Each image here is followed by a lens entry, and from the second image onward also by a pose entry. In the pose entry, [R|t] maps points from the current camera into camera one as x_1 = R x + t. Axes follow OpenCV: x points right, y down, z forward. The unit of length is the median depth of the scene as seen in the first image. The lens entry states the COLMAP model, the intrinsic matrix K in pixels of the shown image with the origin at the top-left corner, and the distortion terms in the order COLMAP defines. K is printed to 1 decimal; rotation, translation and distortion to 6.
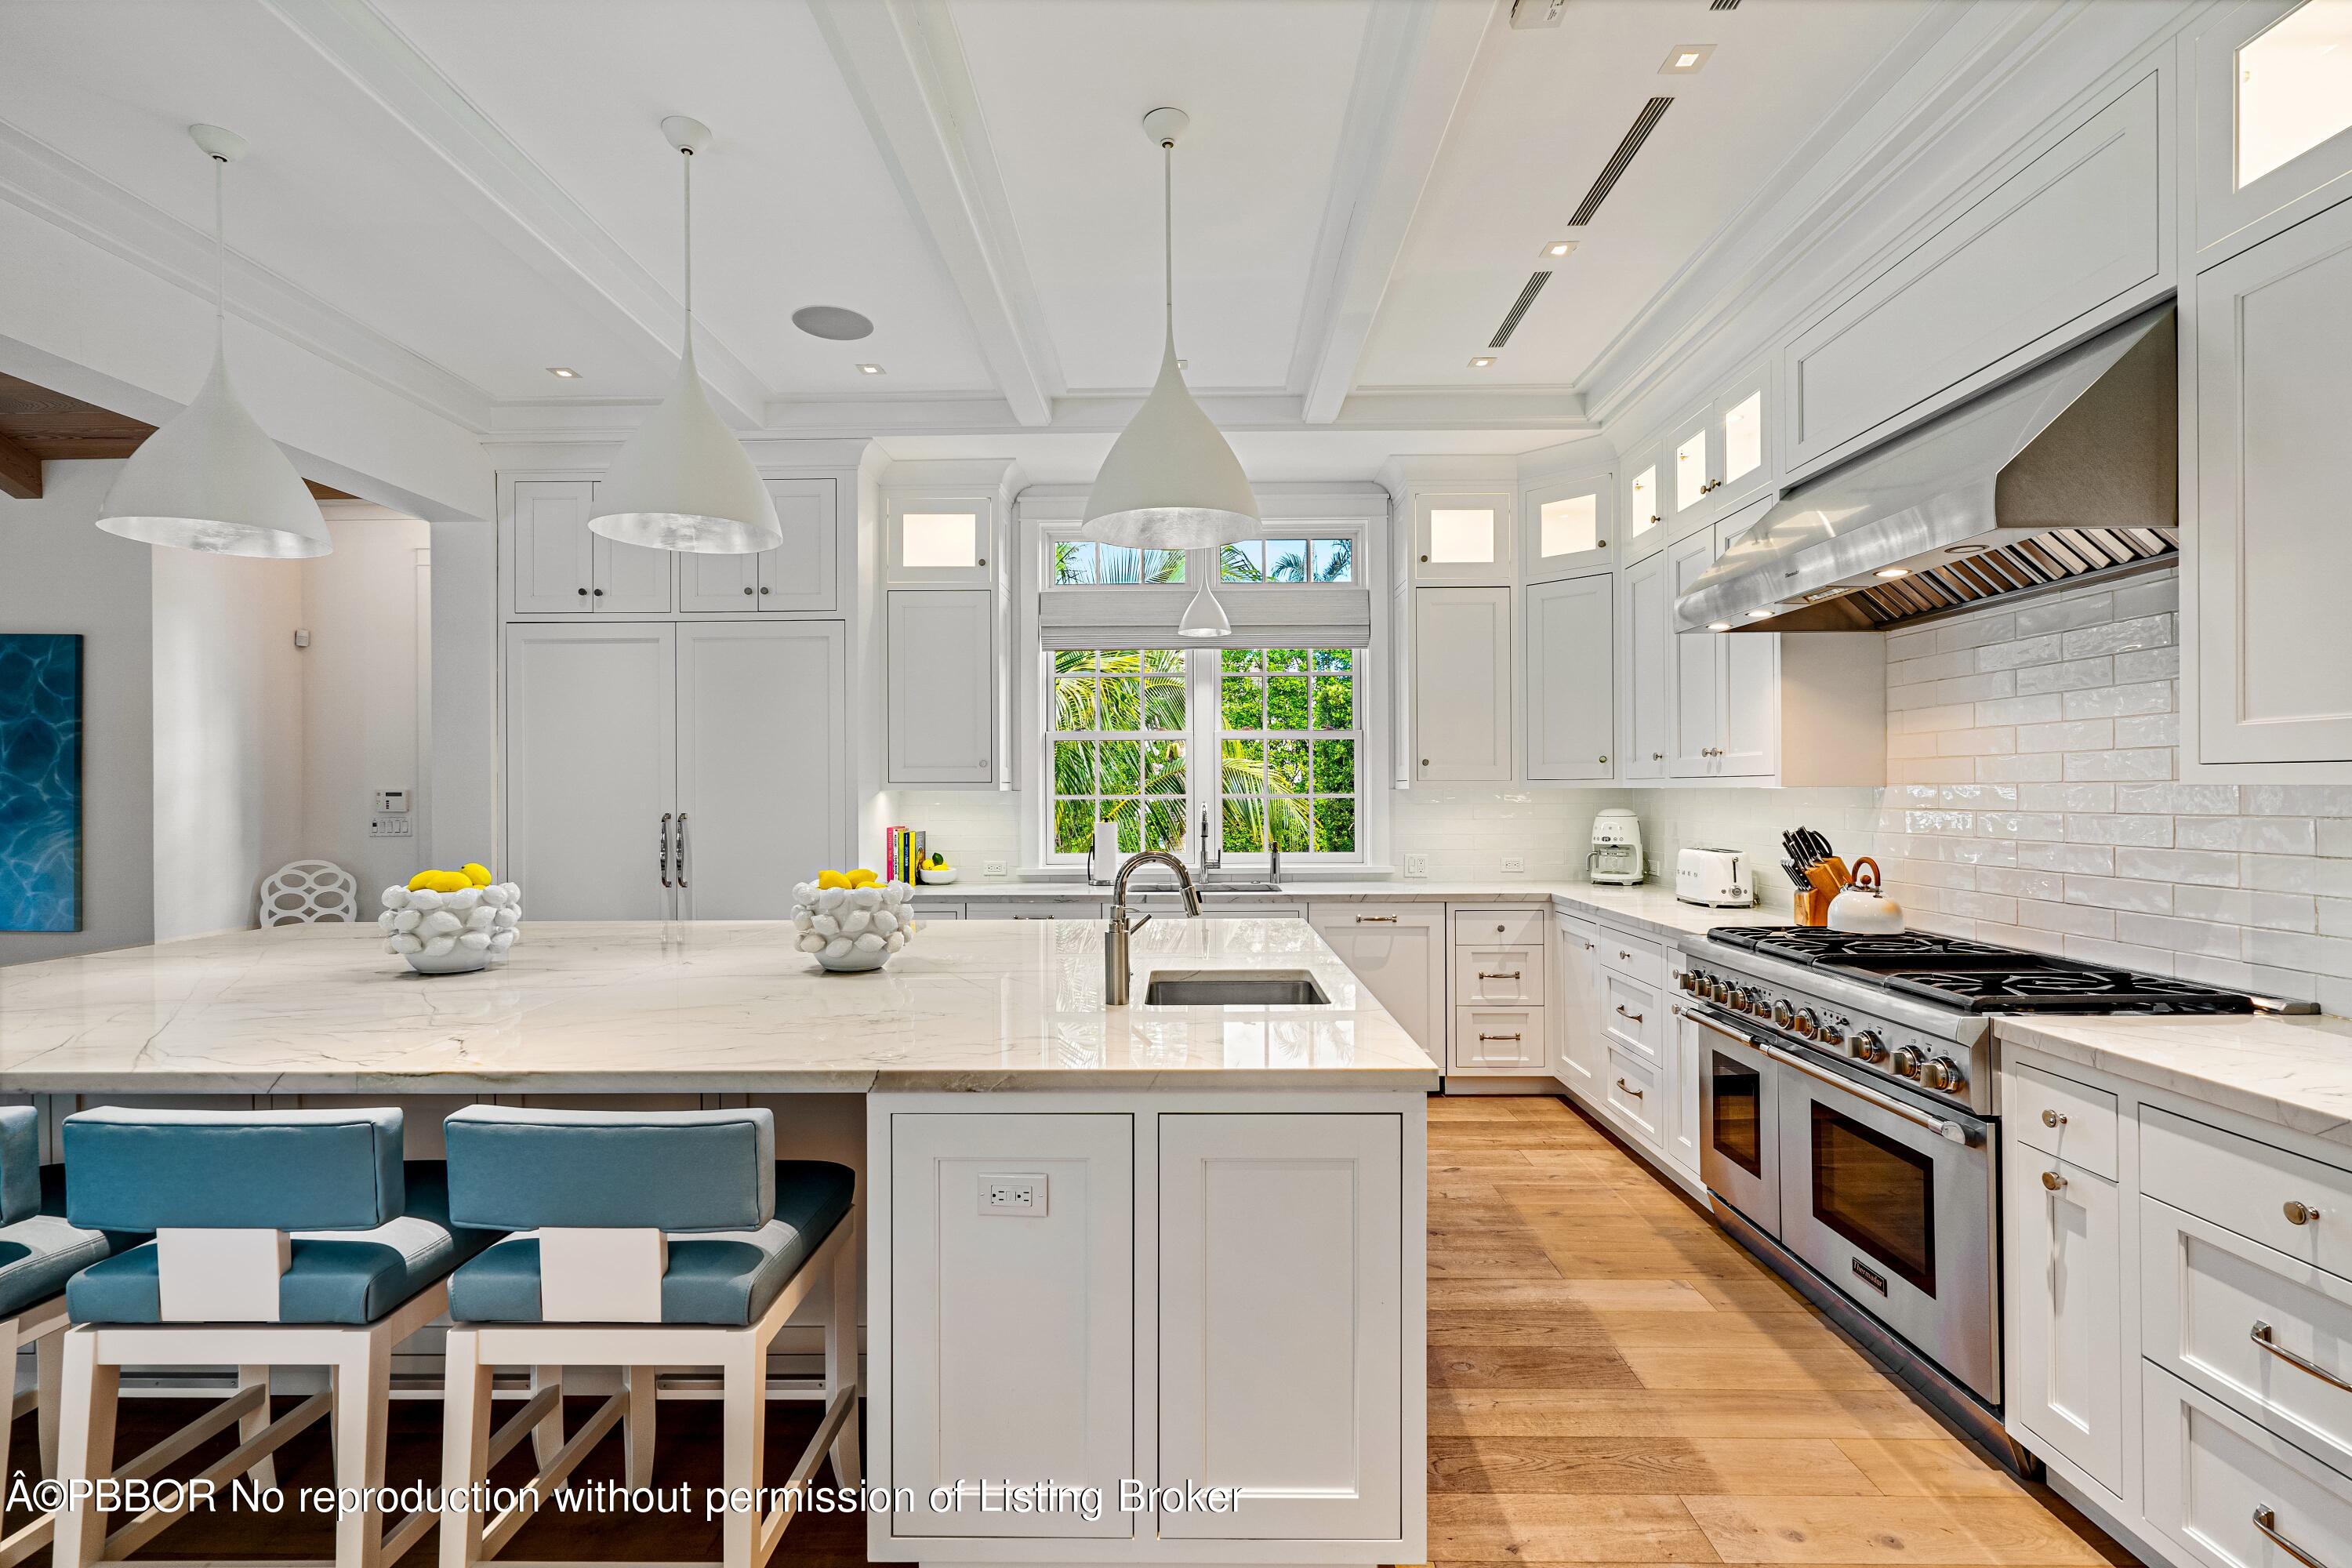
lens RADIAL K [[1075.3, 0, 1166.8], [0, 1075.3, 795.5], [0, 0, 1]] dist [-0.000576, 0.000664]
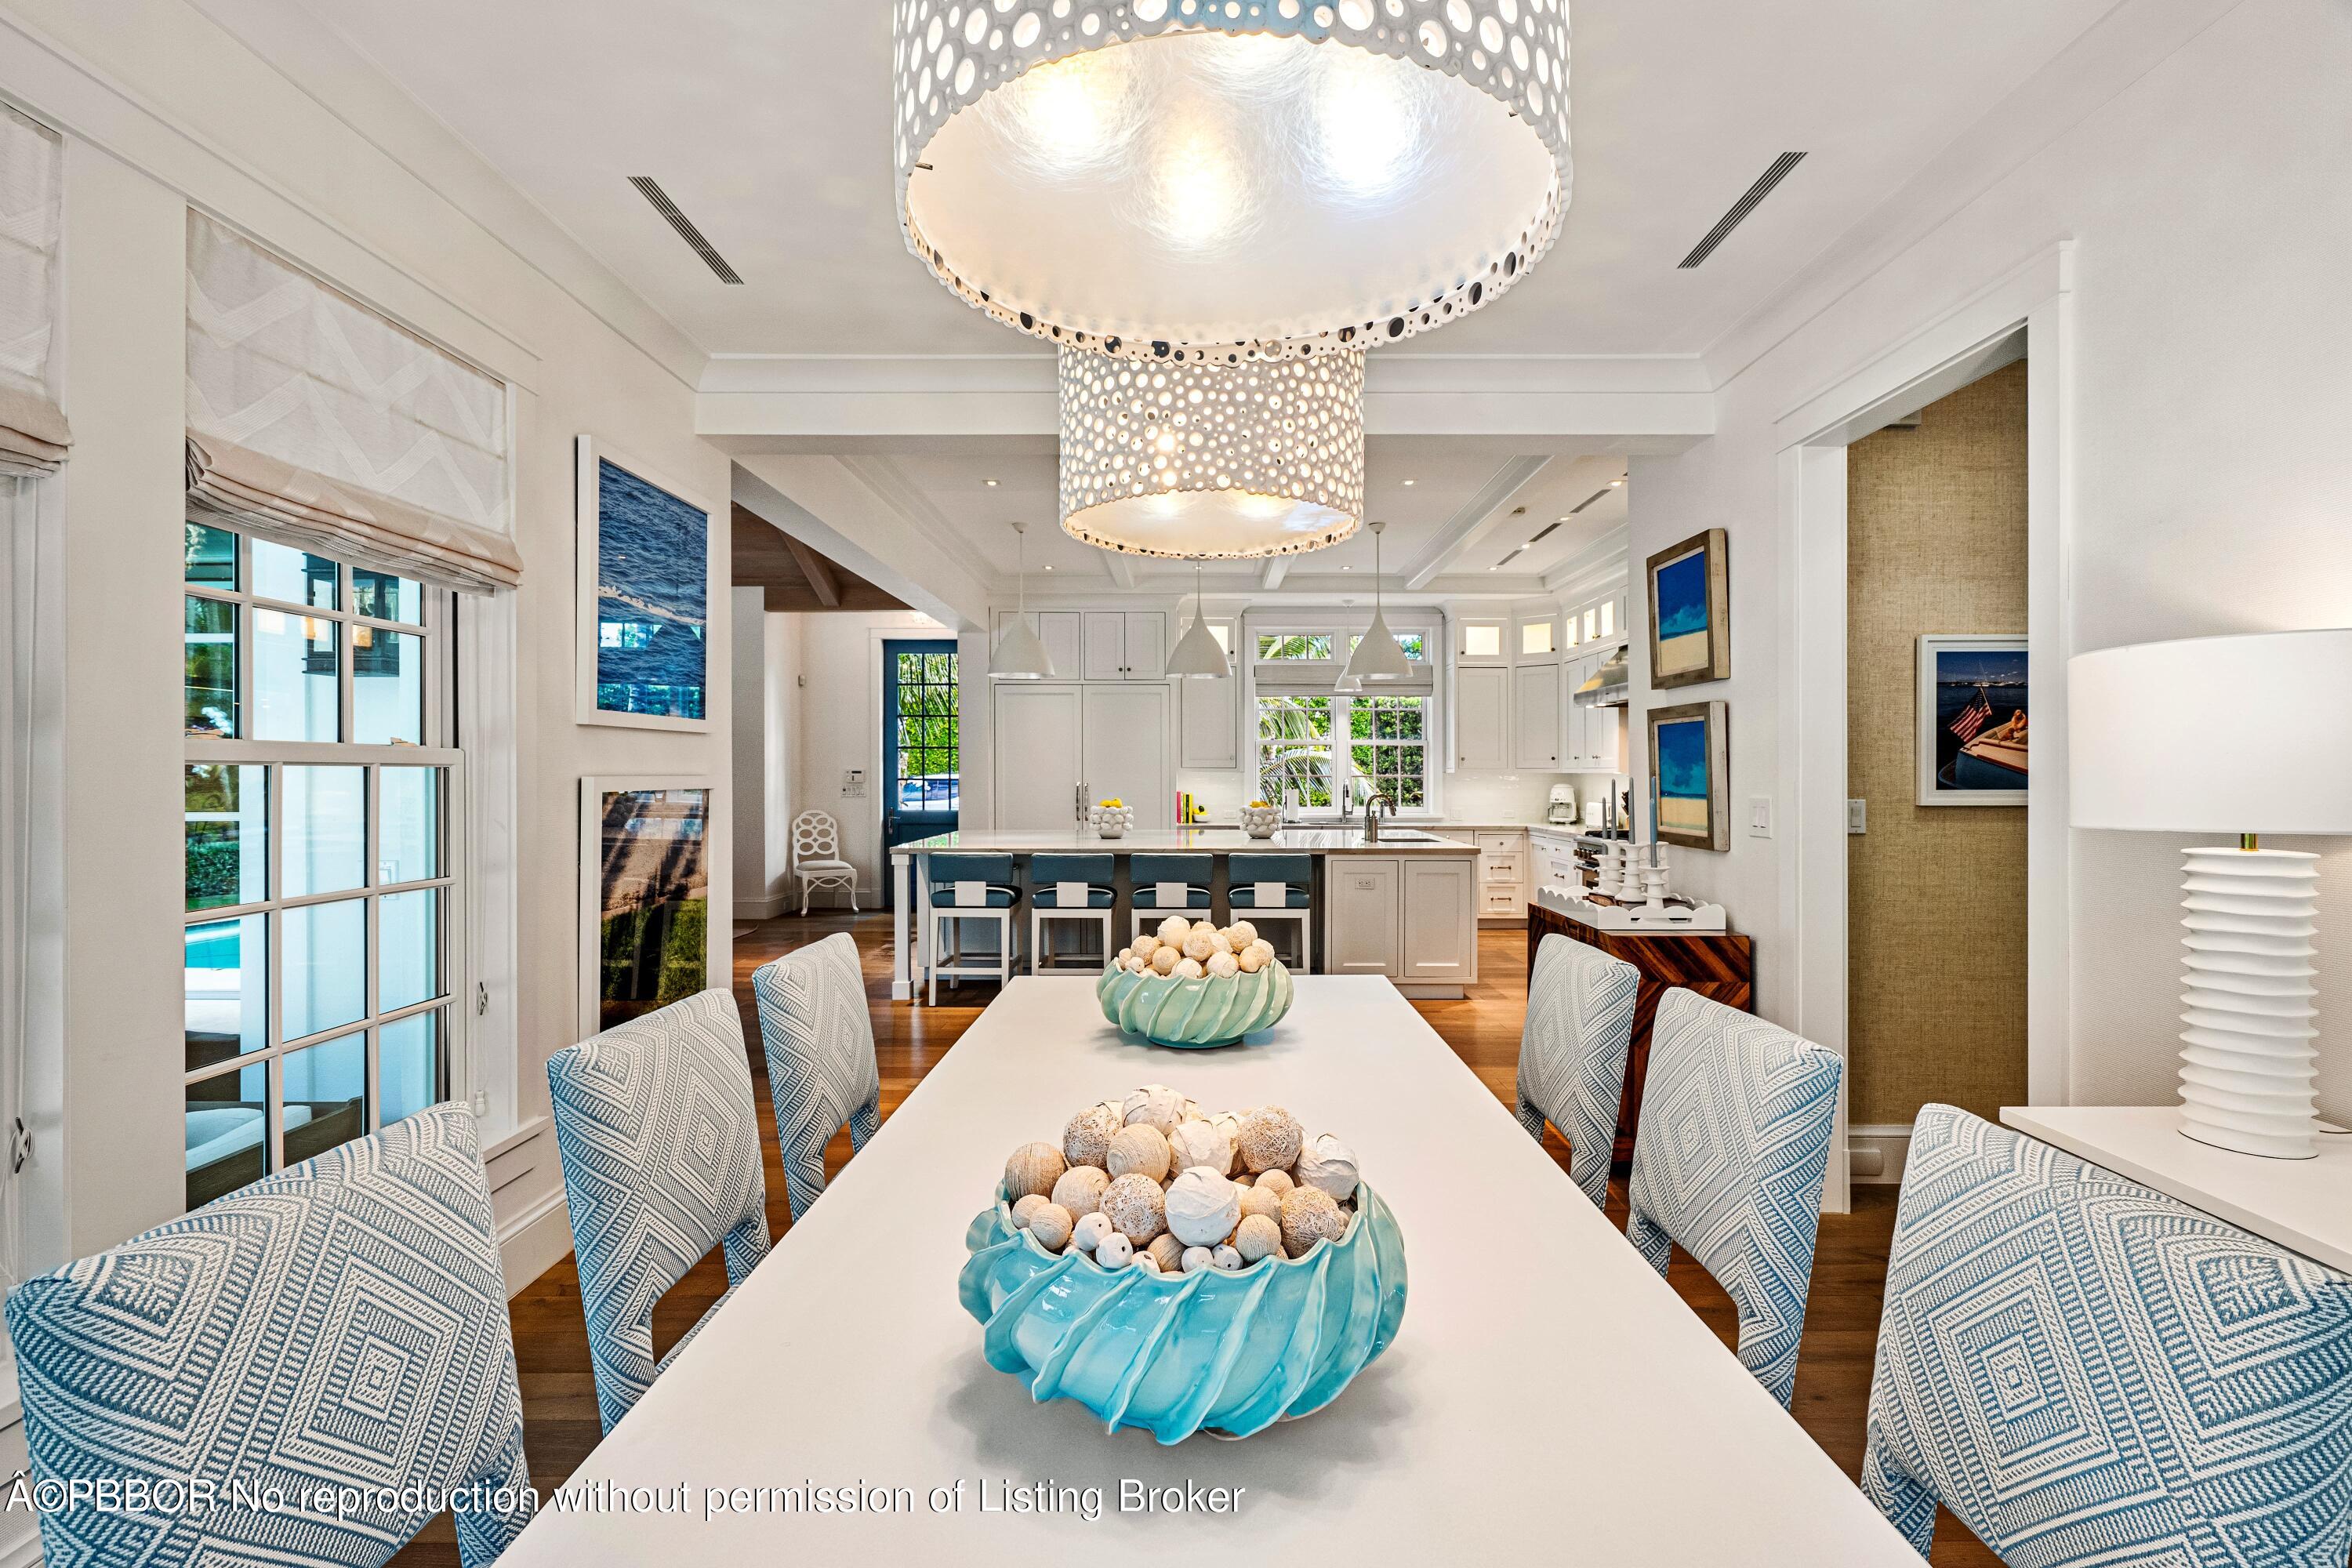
lens RADIAL K [[1075.3, 0, 1188.1], [0, 1075.3, 775.4], [0, 0, 1]] dist [-0.000576, 0.000664]
pose [[0.999877, 0.005816, 0.014574, -0.272909], [-0.005771, 0.999978, -0.003122, 0.007770], [-0.014592, 0.003037, 0.999889, -0.896140]]
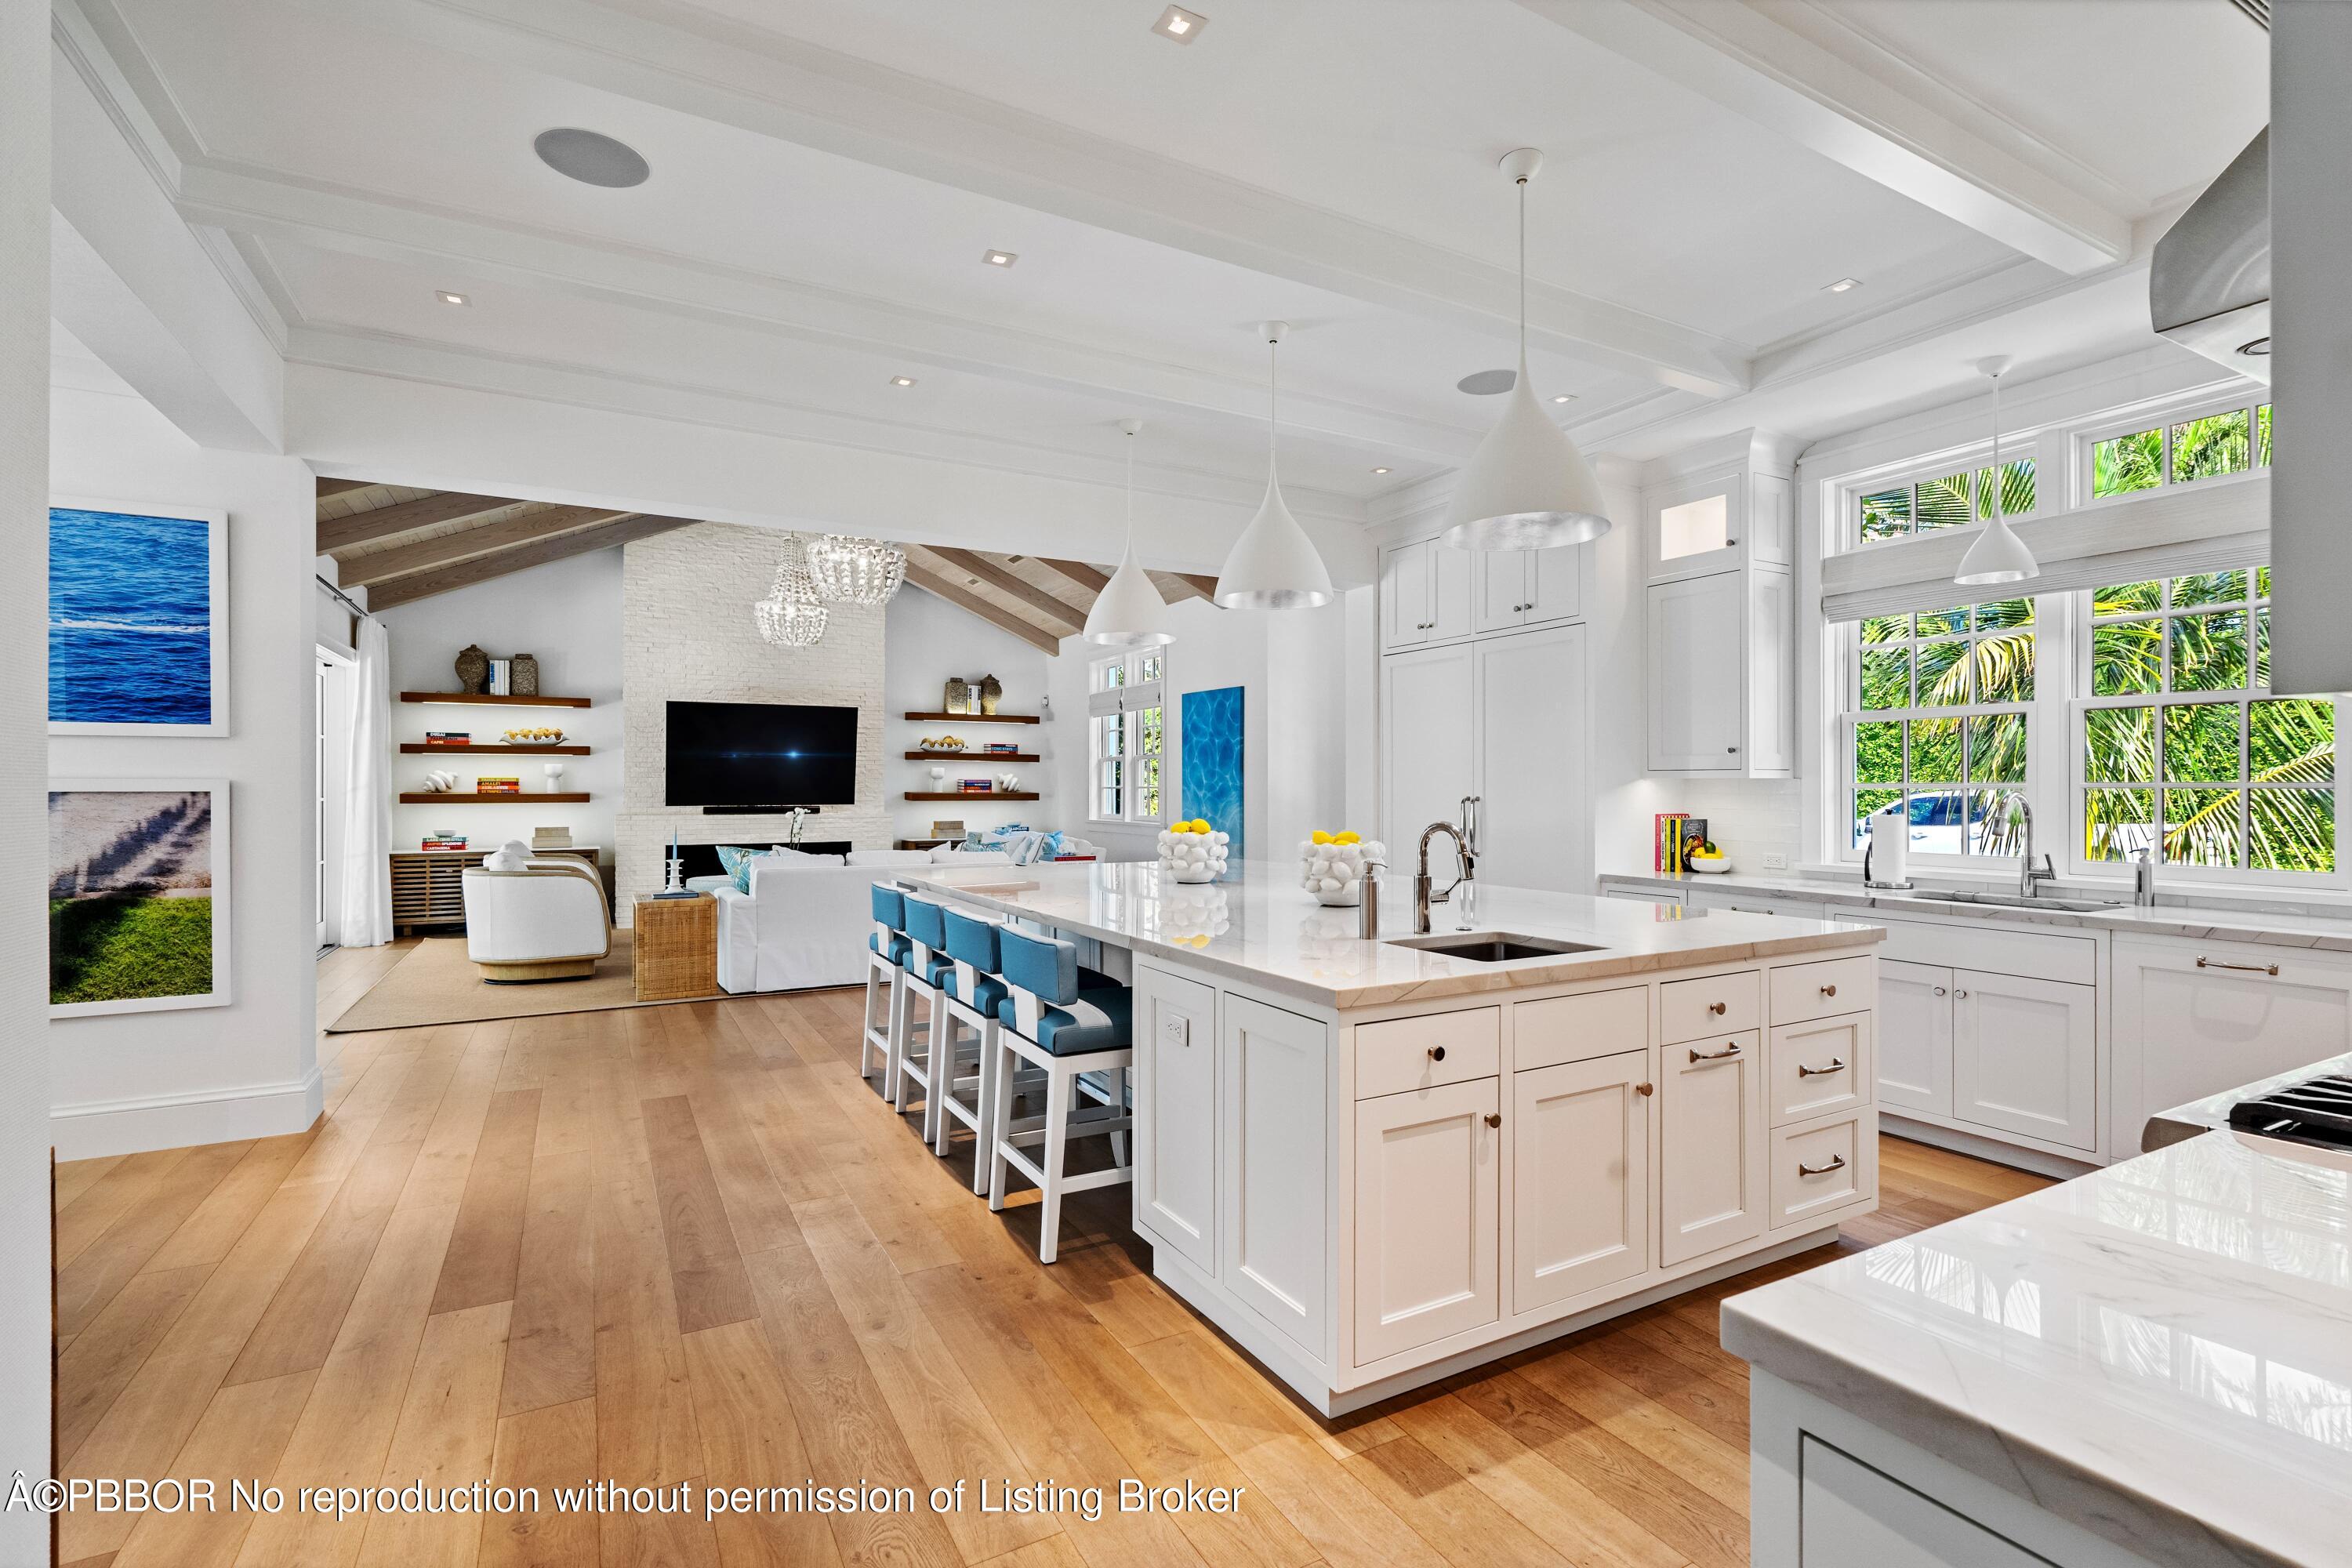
lens RADIAL K [[1075.3, 0, 1157.1], [0, 1075.3, 789.9], [0, 0, 1]] dist [-0.000576, 0.000664]
pose [[0.491704, 0.007409, -0.870731, 0.413430], [-0.009395, 0.999951, 0.003203, 0.007813], [0.870711, 0.006606, 0.491750, 0.072887]]
